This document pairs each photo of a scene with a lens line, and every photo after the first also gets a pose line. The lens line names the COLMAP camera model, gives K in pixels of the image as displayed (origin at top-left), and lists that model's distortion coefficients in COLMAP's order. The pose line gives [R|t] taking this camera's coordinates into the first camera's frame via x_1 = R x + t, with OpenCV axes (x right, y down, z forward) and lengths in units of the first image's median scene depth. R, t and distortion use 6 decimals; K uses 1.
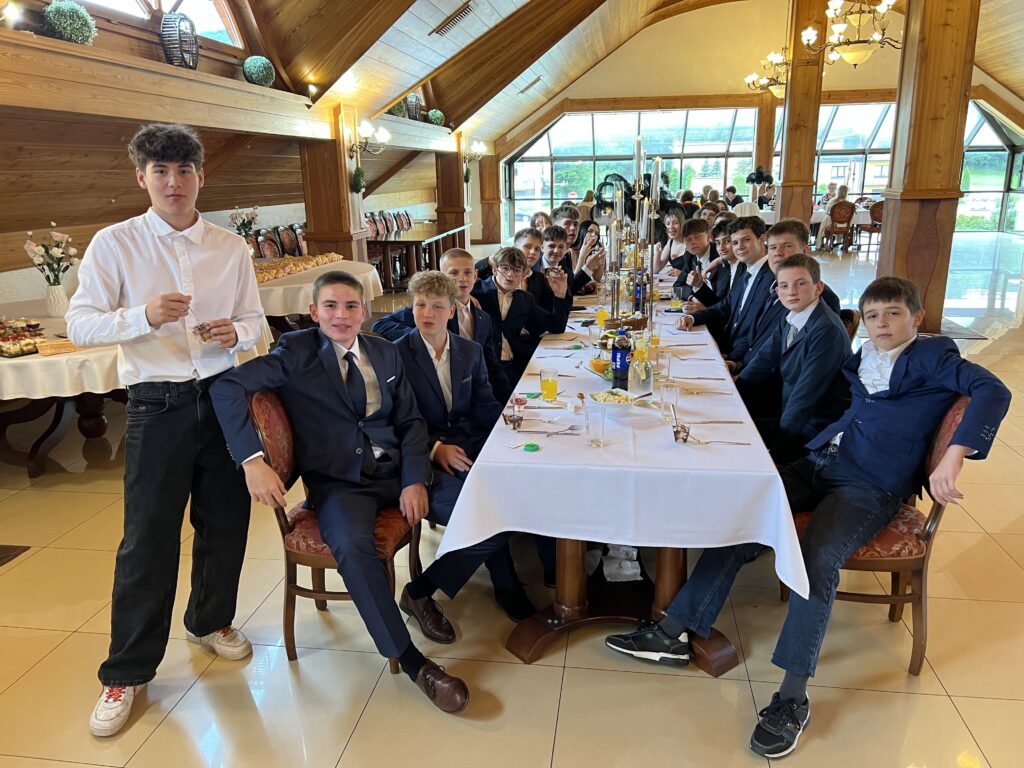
lens RADIAL K [[767.0, 0, 512.0], [0, 767.0, 384.0], [0, 0, 1]] dist [-0.002045, -0.010800]
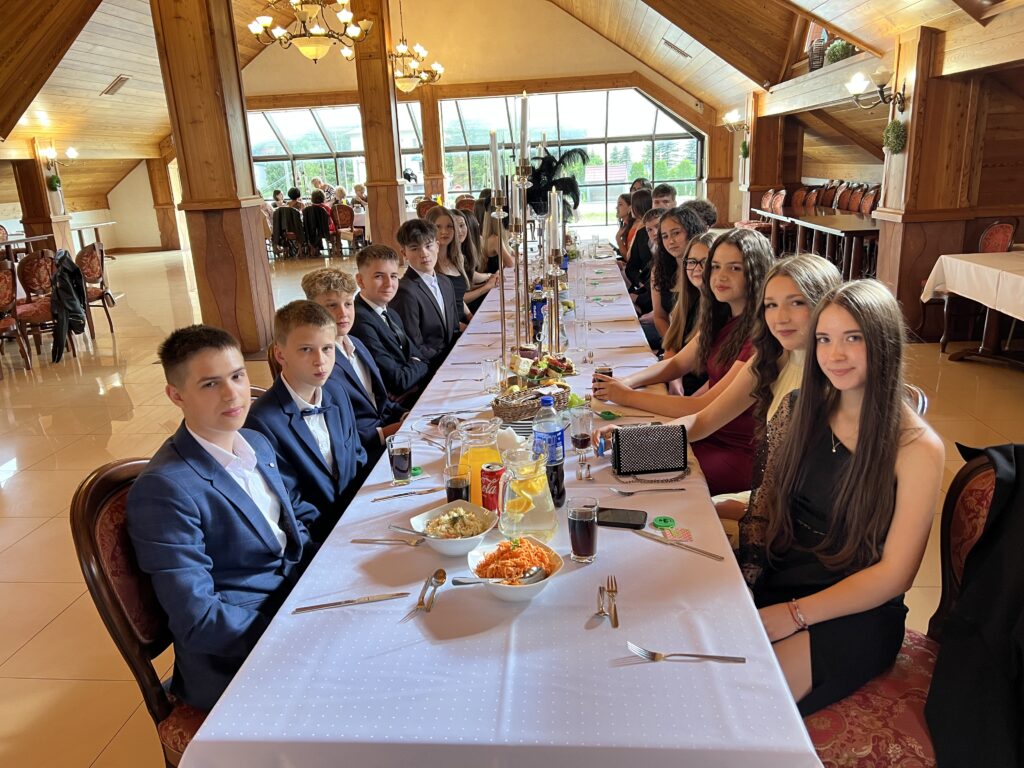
lens RADIAL K [[767.0, 0, 512.0], [0, 767.0, 384.0], [0, 0, 1]] dist [-0.002045, -0.010800]
pose [[0.998290, -0.037608, 0.044750, 0.847829], [0.037135, 0.999246, 0.011351, -0.030867], [-0.045143, -0.009670, 0.998934, 0.068683]]
